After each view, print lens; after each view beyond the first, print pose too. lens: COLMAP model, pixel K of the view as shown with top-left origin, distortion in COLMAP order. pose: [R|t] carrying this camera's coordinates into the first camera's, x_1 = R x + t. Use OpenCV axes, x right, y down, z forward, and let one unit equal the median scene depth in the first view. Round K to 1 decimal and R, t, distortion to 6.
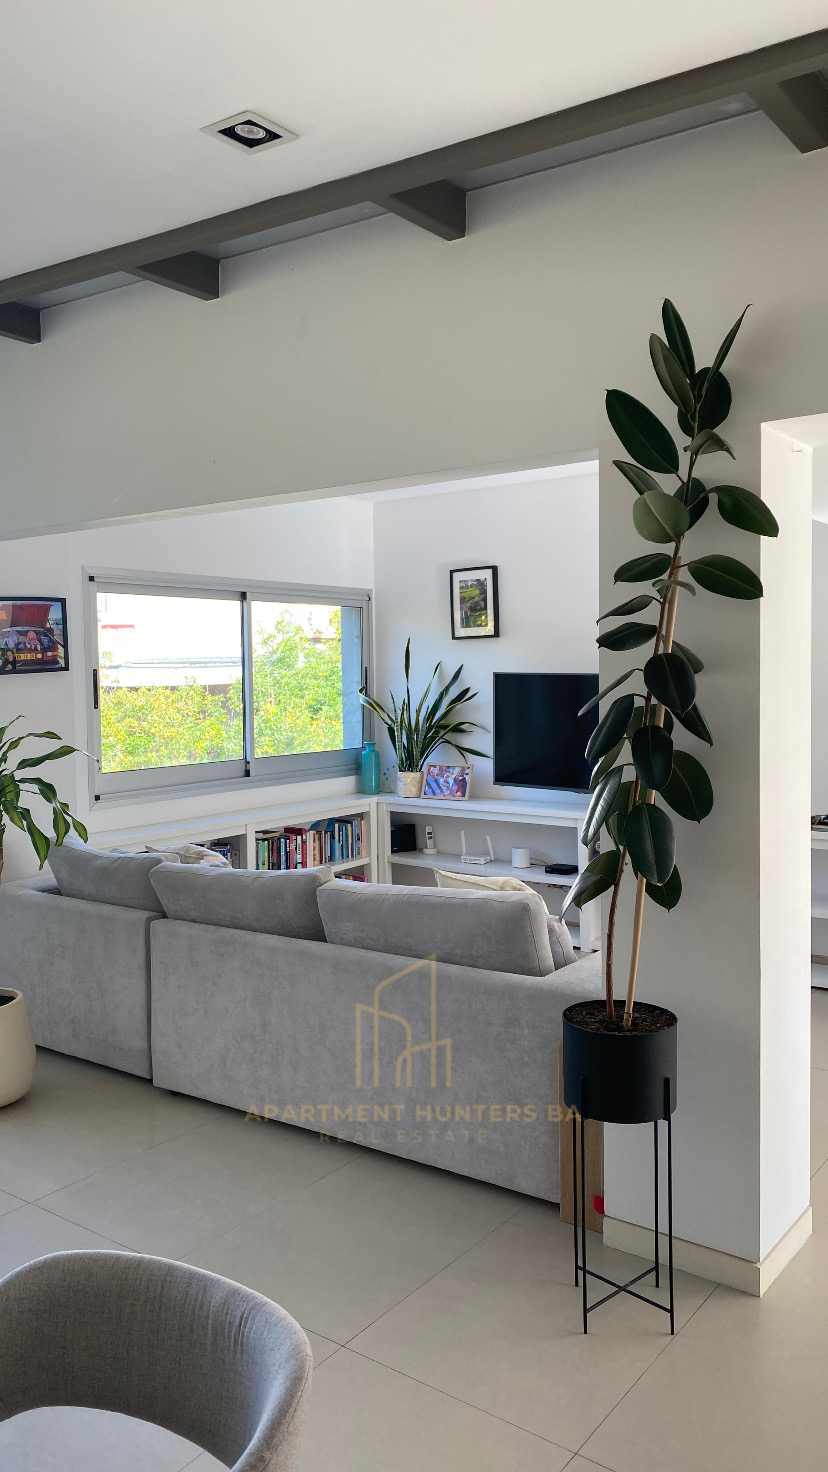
lens RADIAL K [[1081.3, 0, 414.0], [0, 1081.3, 736.0], [0, 0, 1]] dist [0.000047, -0.000131]
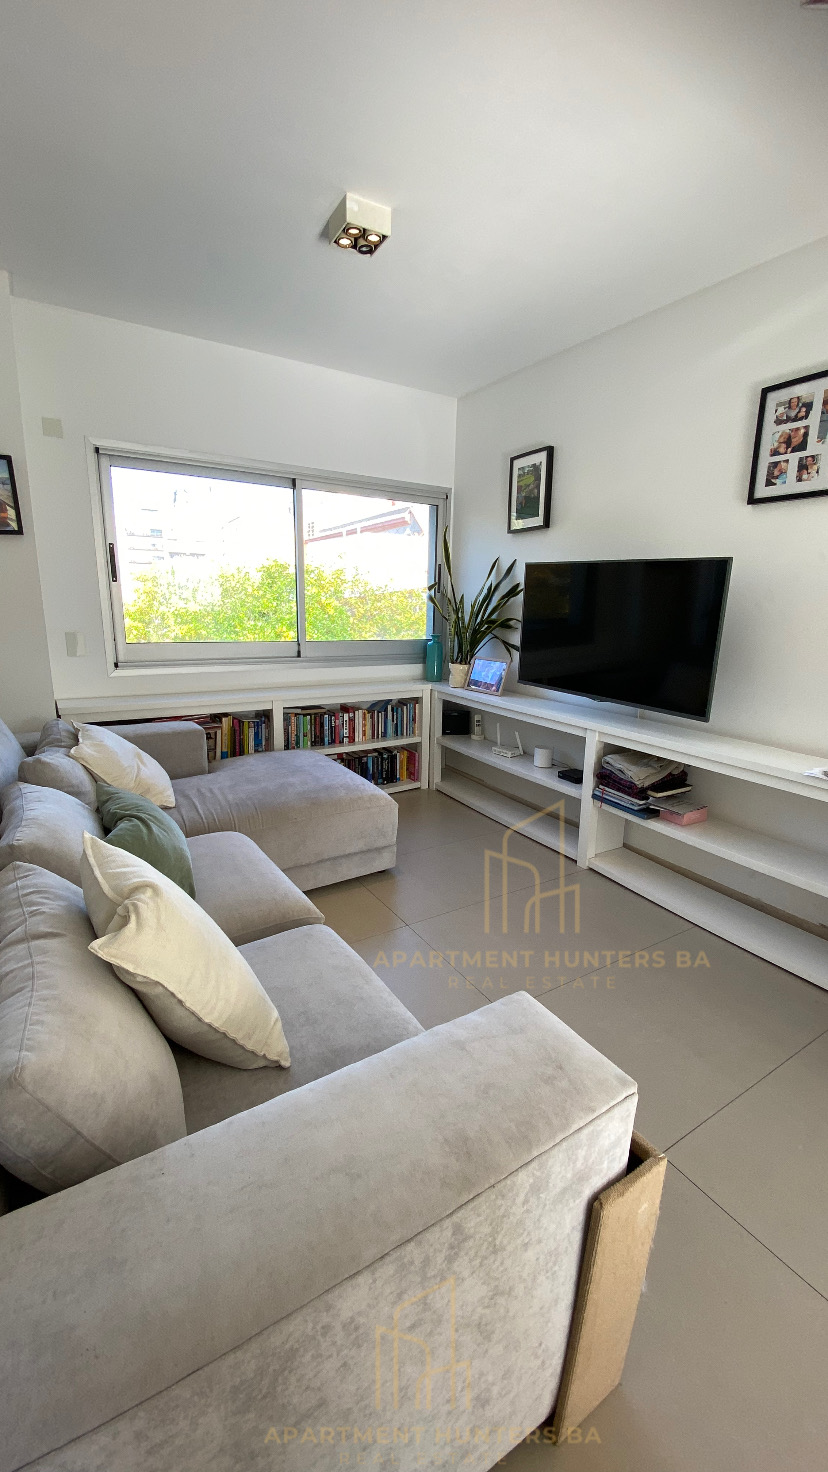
lens RADIAL K [[586.9, 0, 418.4], [0, 586.9, 745.2], [0, 0, 1]] dist [0.054310, -0.057659]
pose [[0.933240, 0.117575, -0.339470, 0.169291], [-0.055150, 0.980616, 0.188020, 0.005242], [0.354996, -0.156746, 0.921634, 0.440257]]
